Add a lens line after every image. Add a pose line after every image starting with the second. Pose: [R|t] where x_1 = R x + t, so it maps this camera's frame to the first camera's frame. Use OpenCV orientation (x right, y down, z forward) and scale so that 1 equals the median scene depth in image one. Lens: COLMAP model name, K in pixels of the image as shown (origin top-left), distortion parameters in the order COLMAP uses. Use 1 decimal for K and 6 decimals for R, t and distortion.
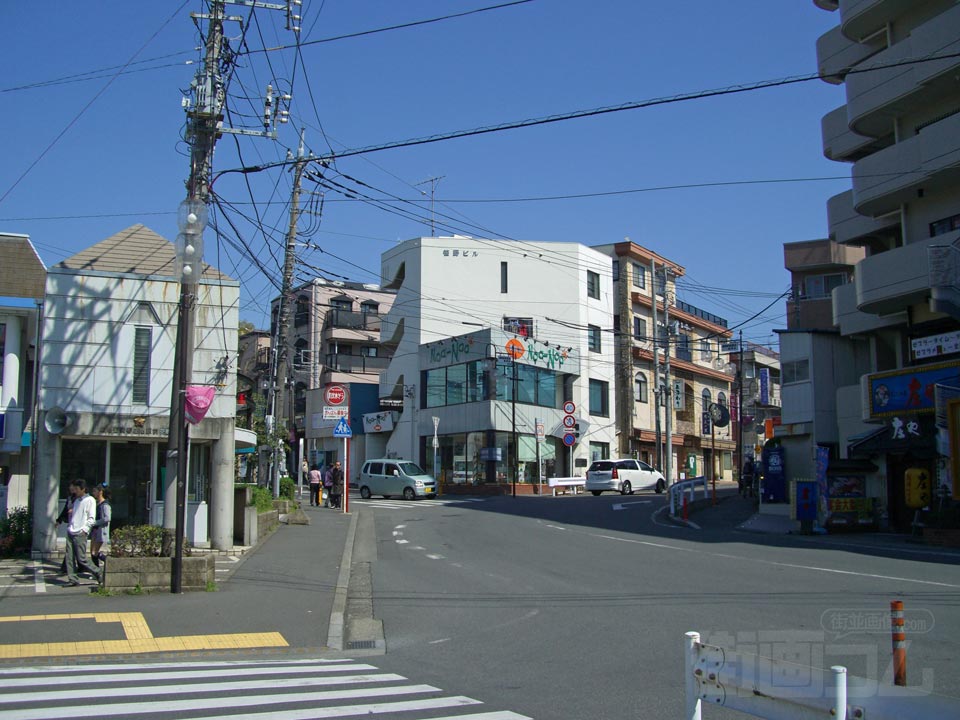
lens RADIAL K [[1078.9, 0, 480.0], [0, 1078.9, 360.0], [0, 0, 1]] dist [-0.198332, 0.146899]
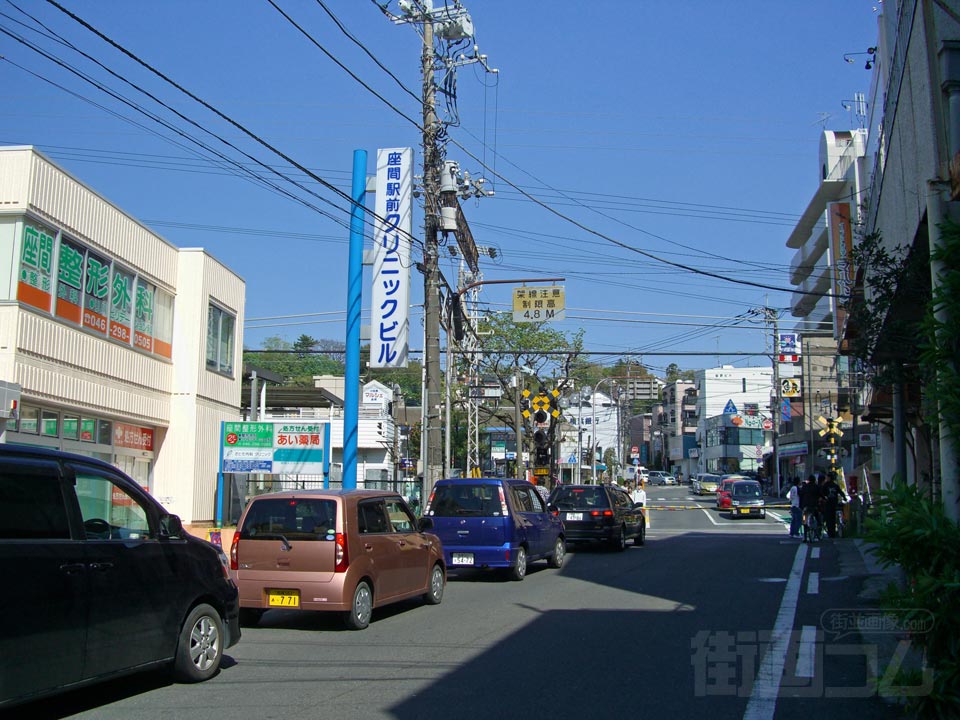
lens RADIAL K [[1078.9, 0, 480.0], [0, 1078.9, 360.0], [0, 0, 1]] dist [-0.198332, 0.146899]
pose [[0.876685, -0.053058, -0.478129, 0.607548], [0.050537, 0.998557, -0.018146, -0.119865], [0.478402, -0.008255, 0.878102, -1.179788]]
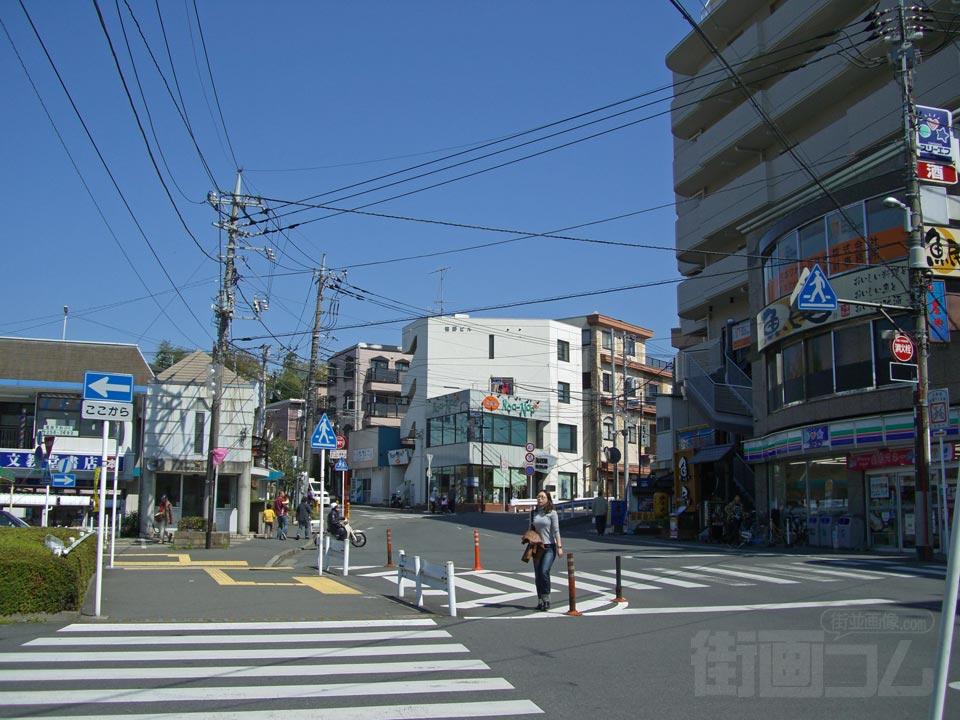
lens RADIAL K [[1078.9, 0, 480.0], [0, 1078.9, 360.0], [0, 0, 1]] dist [-0.198332, 0.146899]
pose [[0.995410, -0.008769, -0.095303, 0.138923], [0.006465, 0.999680, -0.024467, -0.029821], [0.095487, 0.023738, 0.995148, -0.321064]]
